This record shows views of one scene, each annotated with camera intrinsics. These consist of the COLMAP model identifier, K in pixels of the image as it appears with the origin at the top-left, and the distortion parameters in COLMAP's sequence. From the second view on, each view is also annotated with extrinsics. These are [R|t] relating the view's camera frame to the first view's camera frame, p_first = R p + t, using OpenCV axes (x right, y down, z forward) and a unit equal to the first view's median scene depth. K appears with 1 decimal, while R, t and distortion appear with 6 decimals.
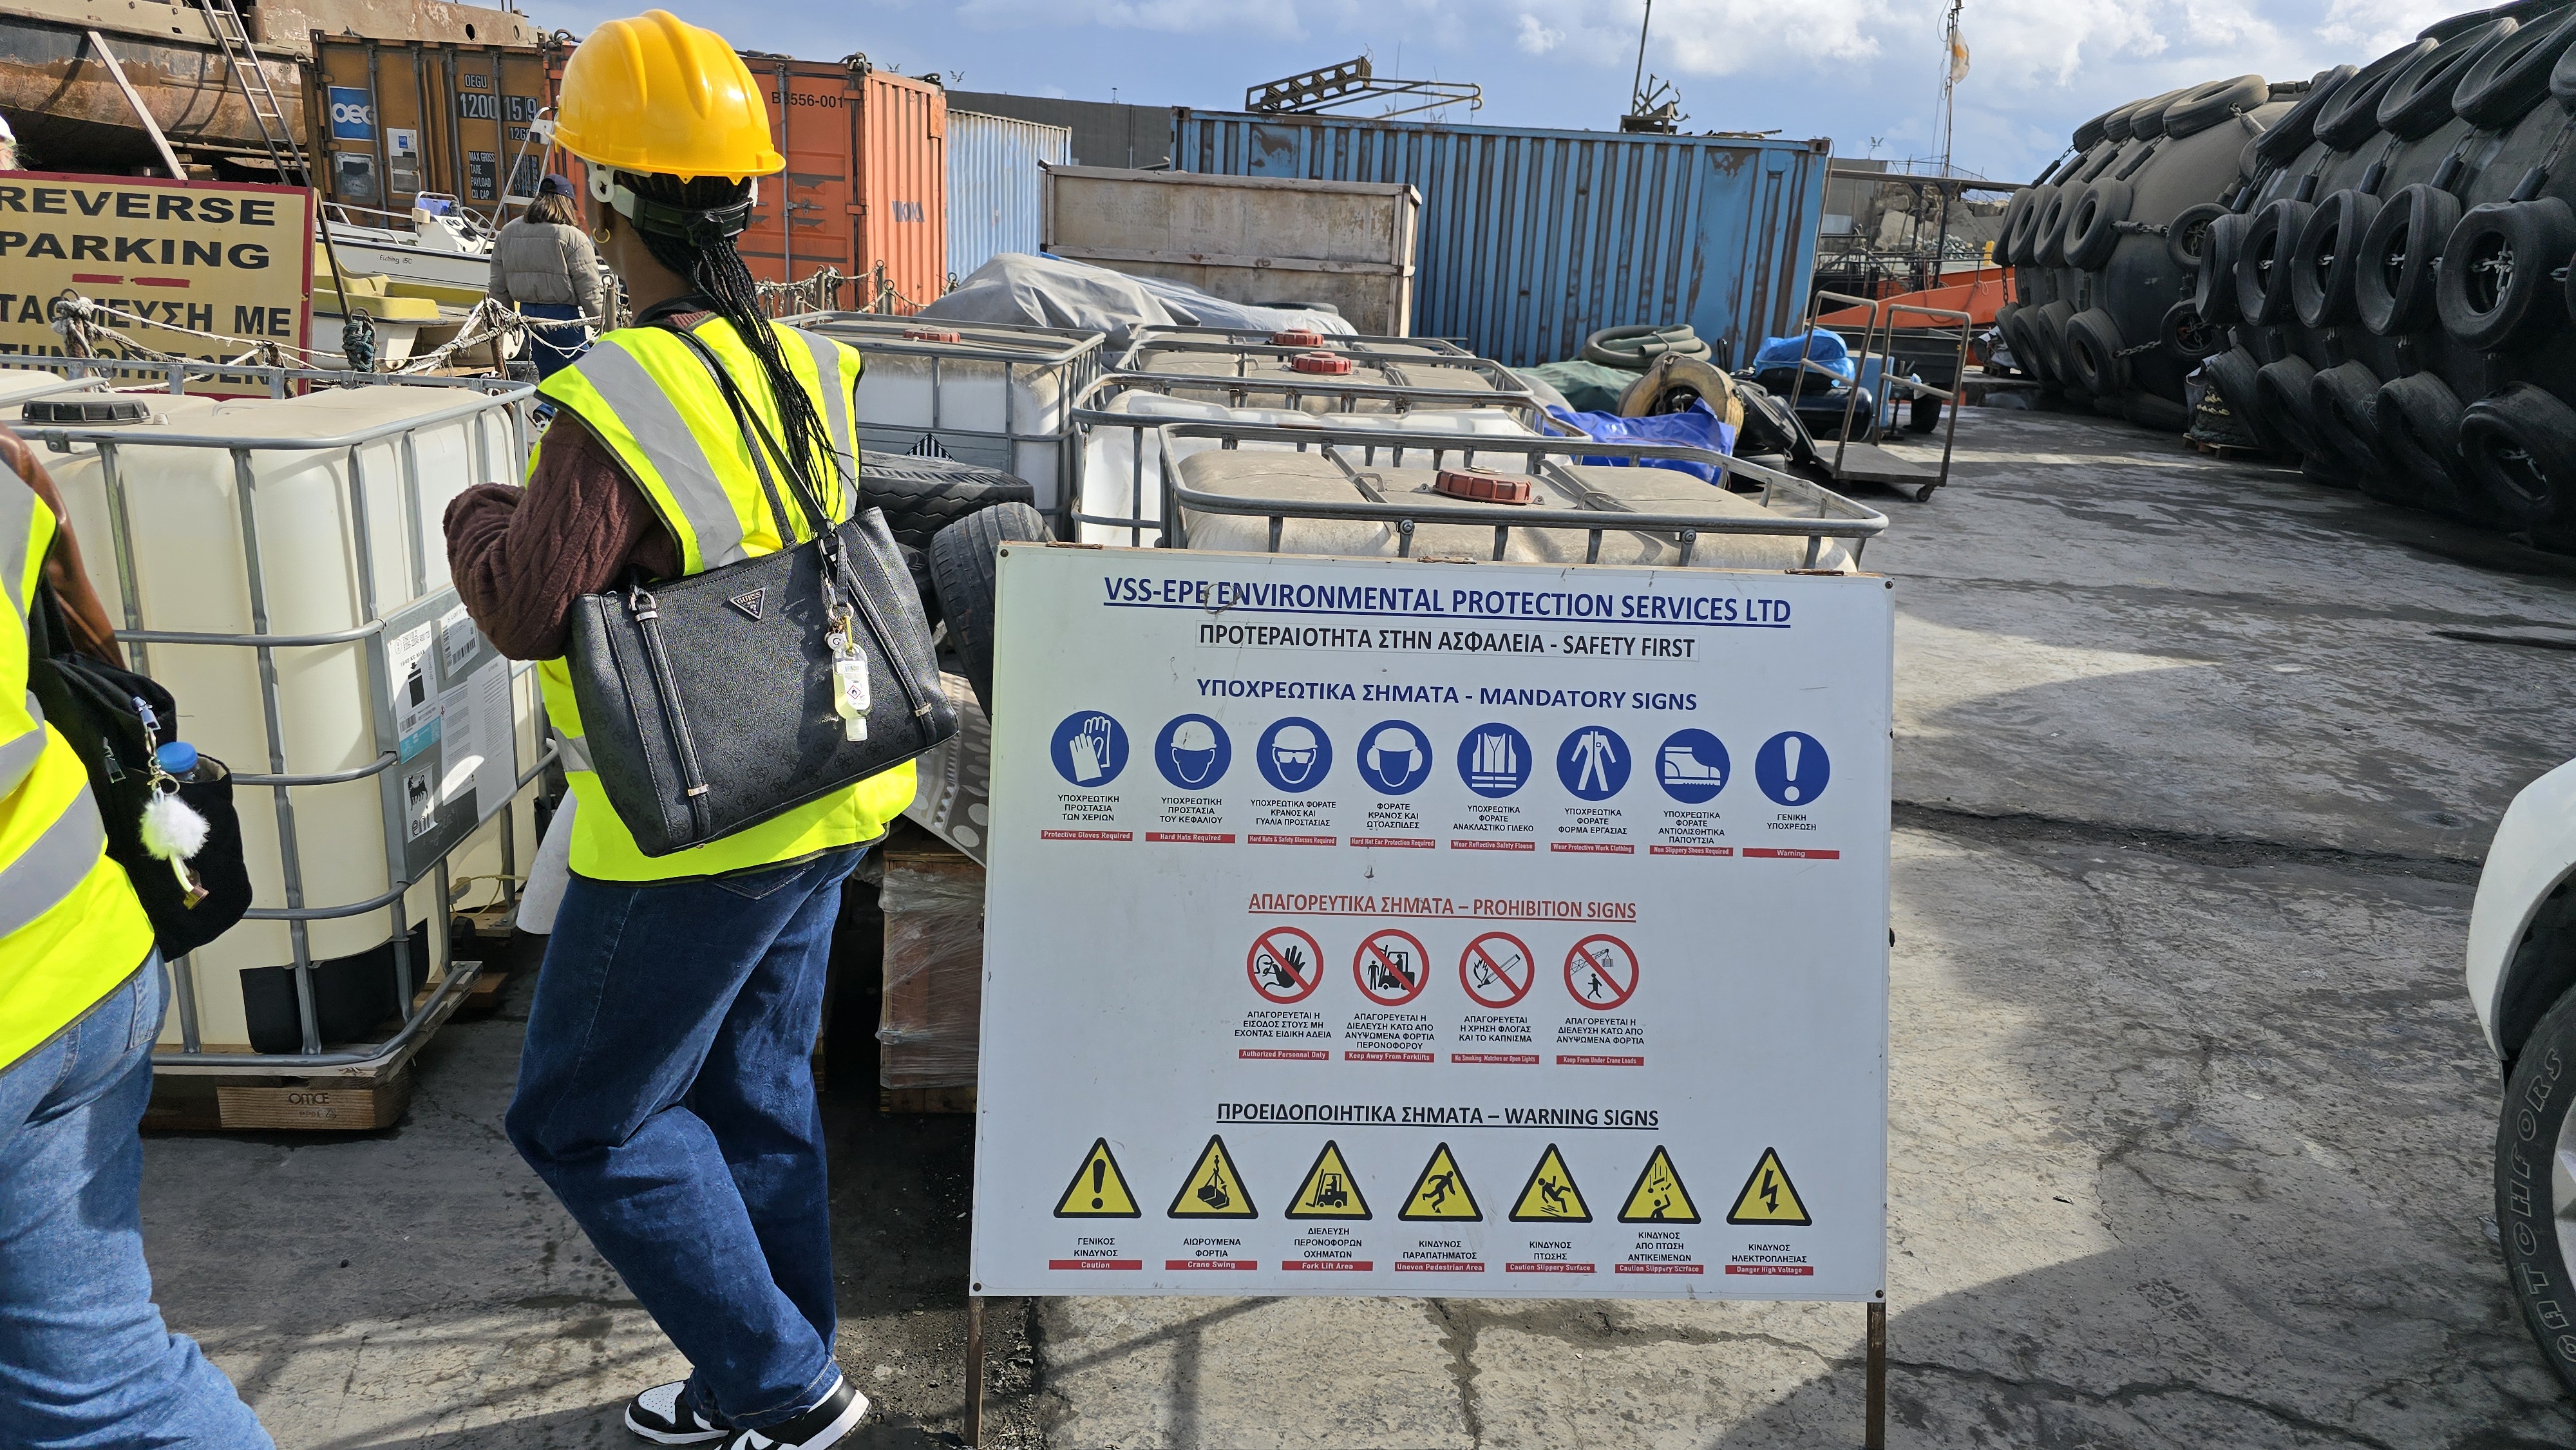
lens RADIAL K [[1670.3, 0, 1349.1], [0, 1670.3, 725.4], [0, 0, 1]] dist [0.049042, -0.049601]
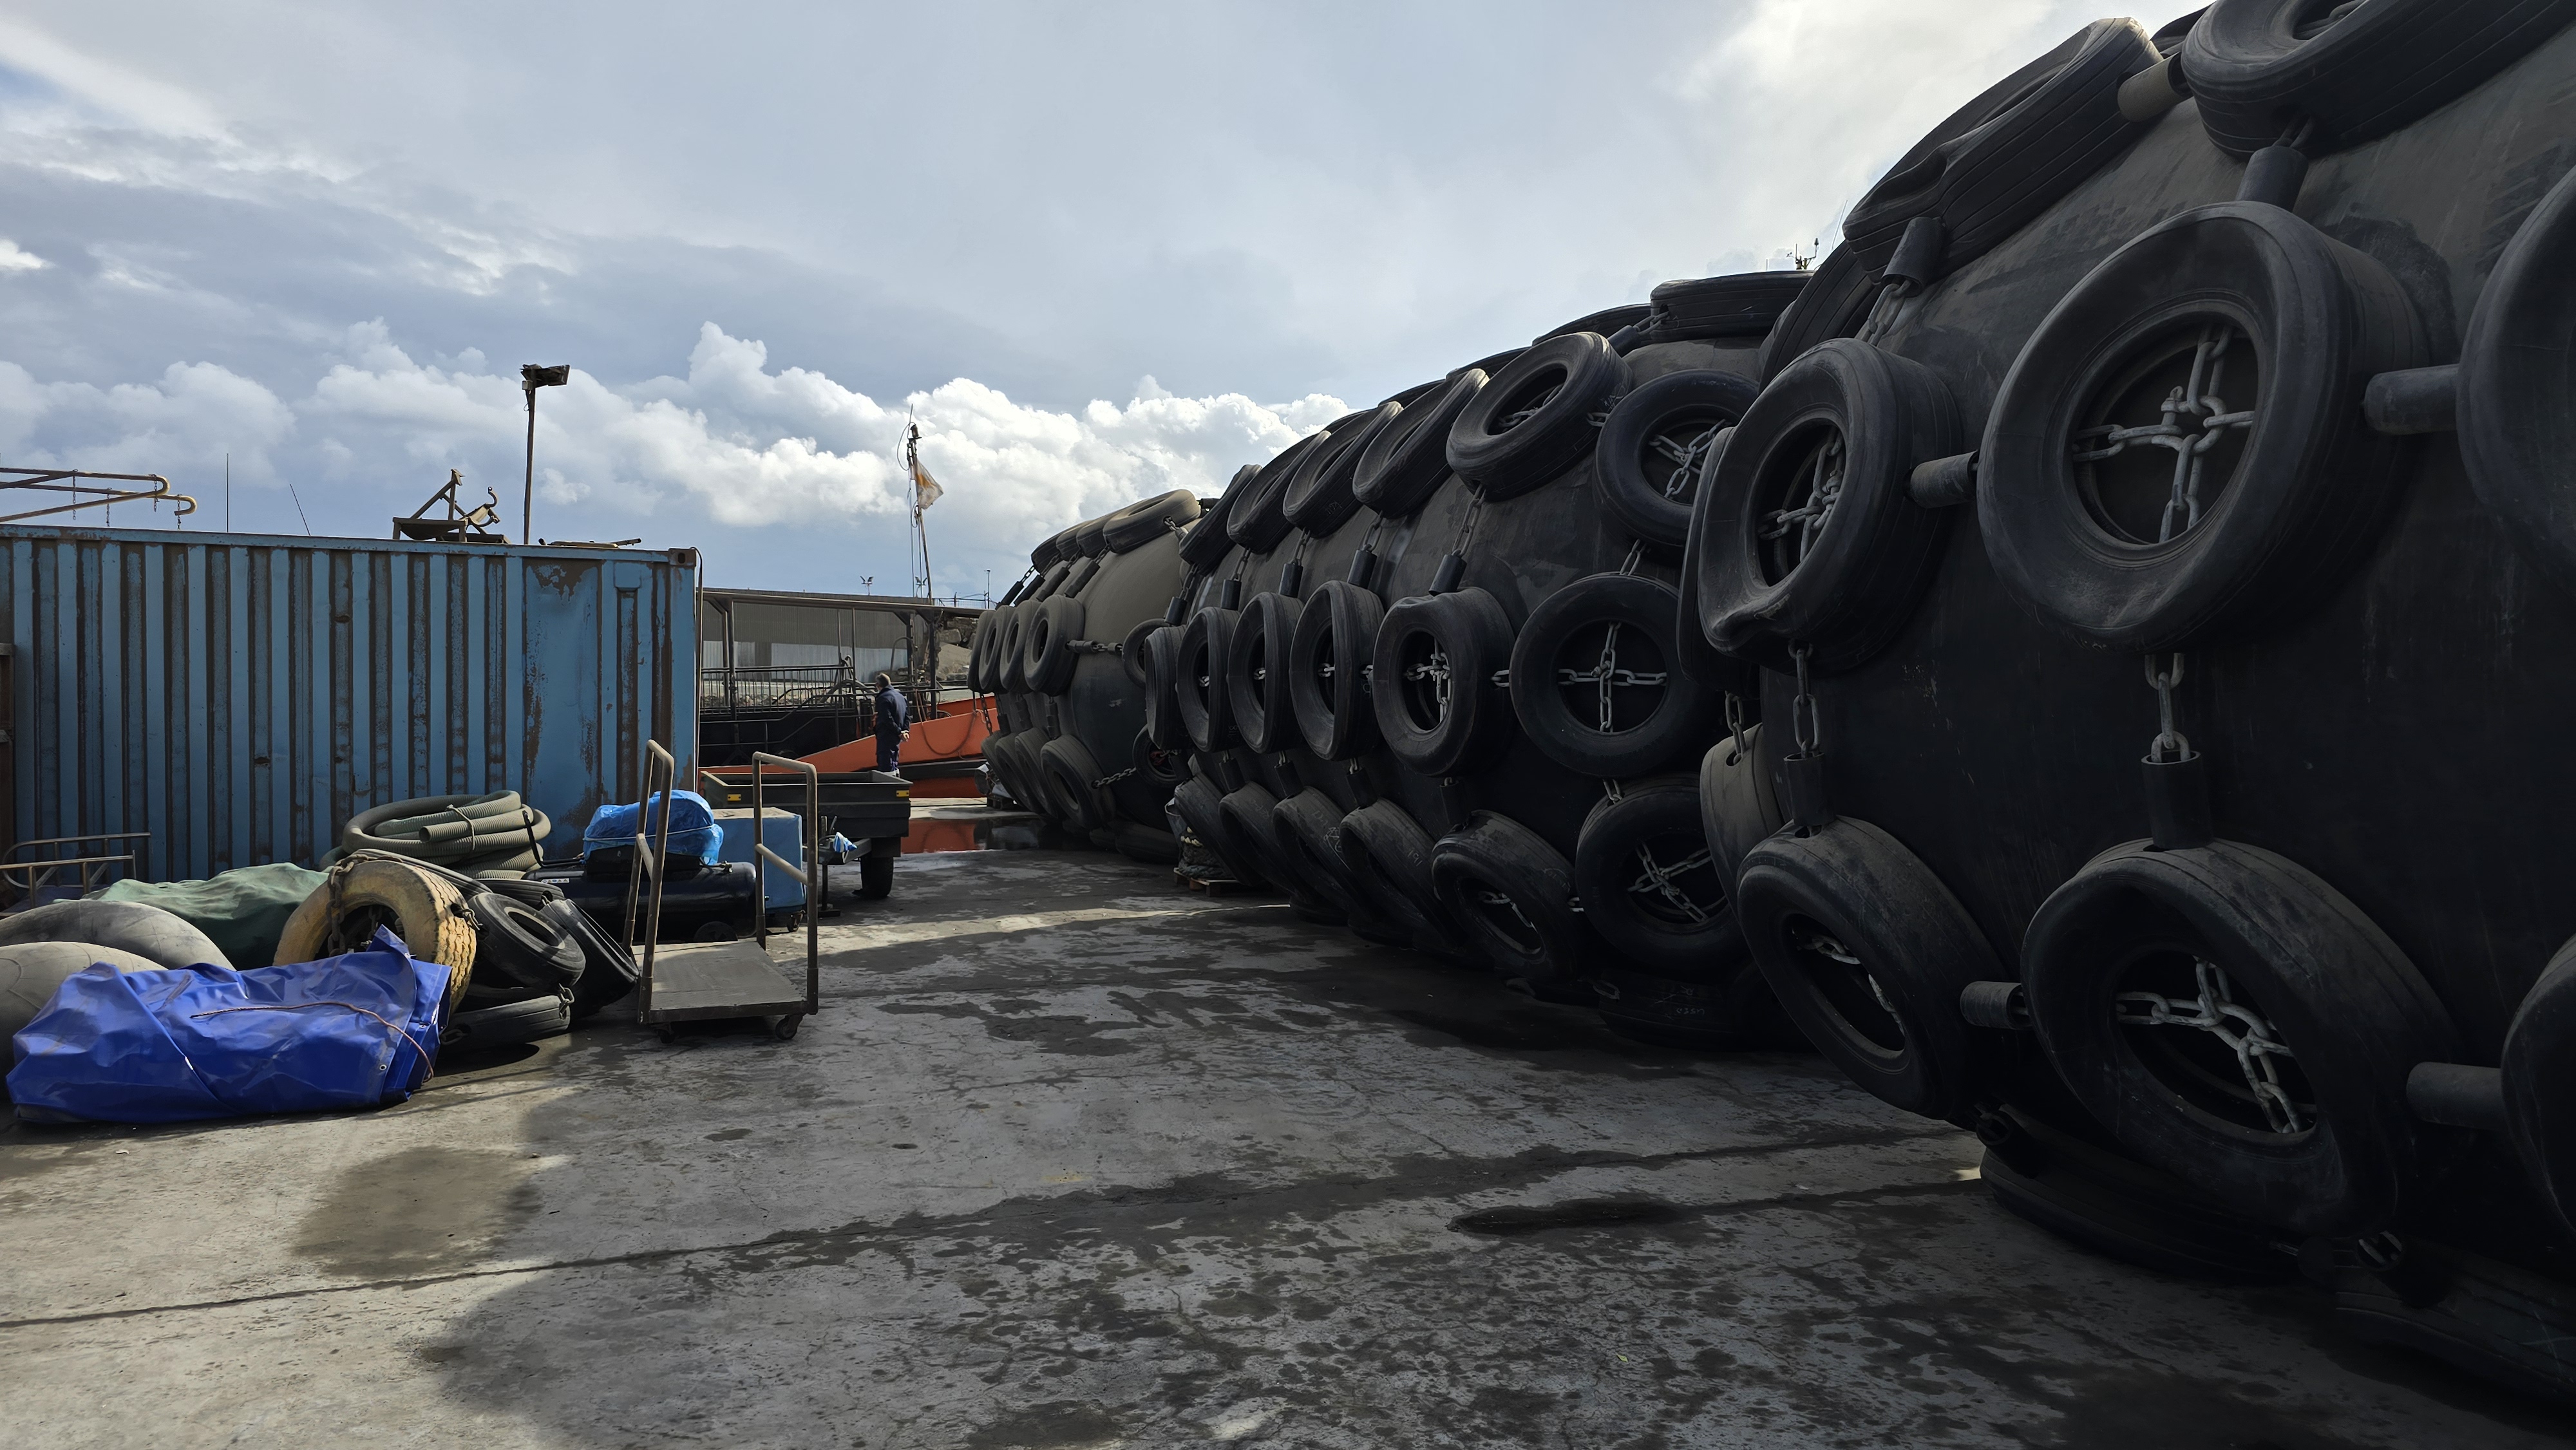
lens RADIAL K [[1679.0, 0, 1288.0], [0, 1679.0, 725.0], [0, 0, 1]] dist [0.050475, -0.045976]
pose [[0.880896, -0.054964, 0.470108, 0.185081], [0.169950, 0.963729, -0.205777, -0.072653], [-0.441746, 0.261163, 0.858286, 0.269131]]
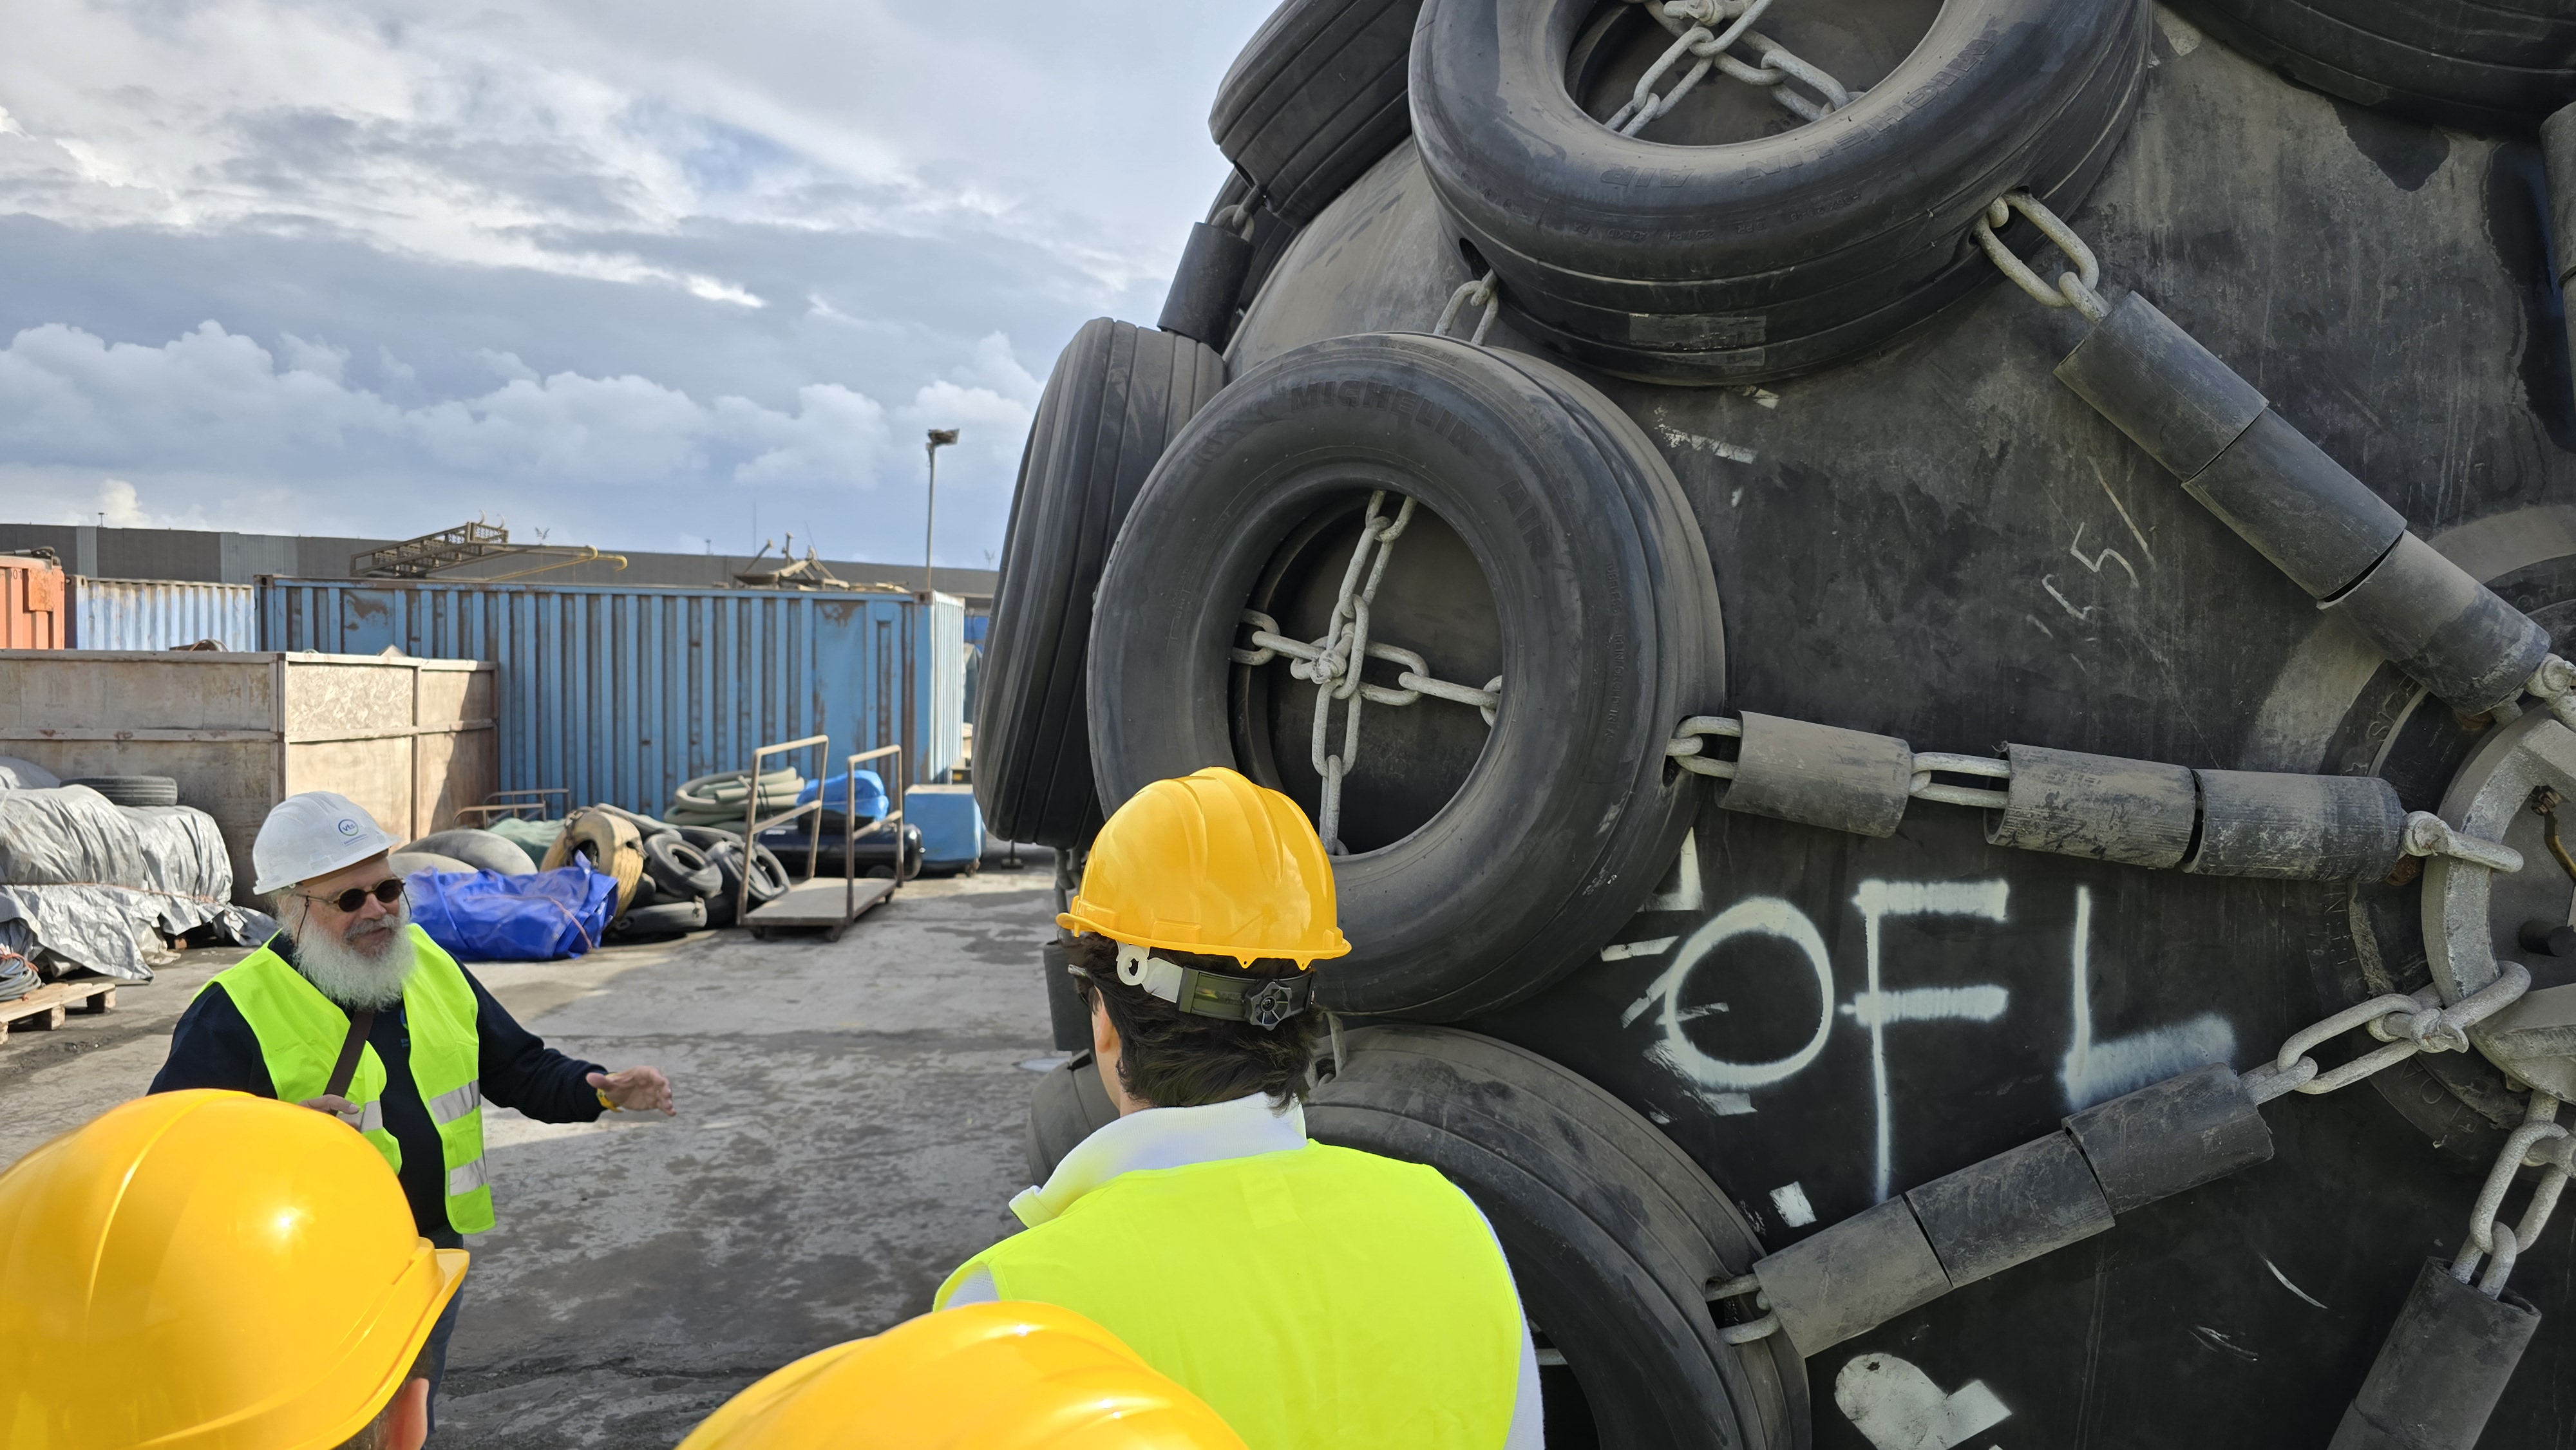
lens RADIAL K [[1679.0, 0, 1288.0], [0, 1679.0, 725.0], [0, 0, 1]] dist [0.050475, -0.045976]
pose [[0.986592, -0.039881, 0.158259, 0.401198], [0.077345, 0.968131, -0.238201, -0.000971], [-0.143716, 0.247248, 0.958235, -0.017555]]
